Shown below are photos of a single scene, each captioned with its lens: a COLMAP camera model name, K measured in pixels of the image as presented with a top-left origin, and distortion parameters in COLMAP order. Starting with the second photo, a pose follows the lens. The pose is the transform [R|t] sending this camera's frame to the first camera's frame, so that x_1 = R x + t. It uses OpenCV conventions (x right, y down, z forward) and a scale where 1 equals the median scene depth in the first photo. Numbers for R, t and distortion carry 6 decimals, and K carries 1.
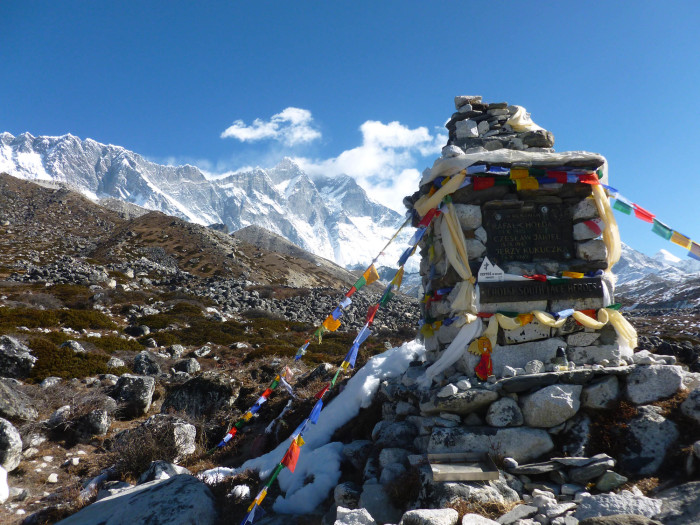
lens RADIAL K [[597.2, 0, 350.0], [0, 597.2, 262.5], [0, 0, 1]] dist [-0.035820, 0.024298]
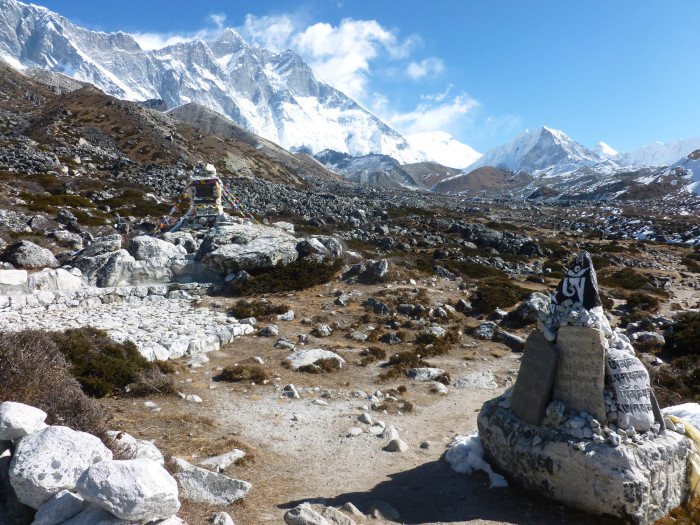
lens RADIAL K [[597.2, 0, 350.0], [0, 597.2, 262.5], [0, 0, 1]] dist [-0.035820, 0.024298]
pose [[0.995391, 0.014631, 0.094781, 0.000871], [-0.032665, 0.980926, 0.191620, -0.000398], [-0.090170, -0.193832, 0.976882, -0.003580]]
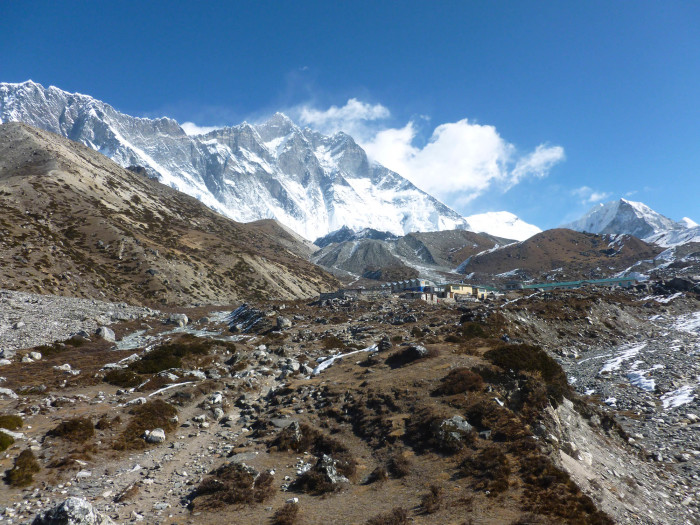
lens RADIAL K [[597.2, 0, 350.0], [0, 597.2, 262.5], [0, 0, 1]] dist [-0.035820, 0.024298]
pose [[0.999755, 0.010814, -0.019295, 0.033738], [-0.009780, 0.998550, 0.052928, 0.007129], [0.019839, -0.052726, 0.998412, 0.099632]]
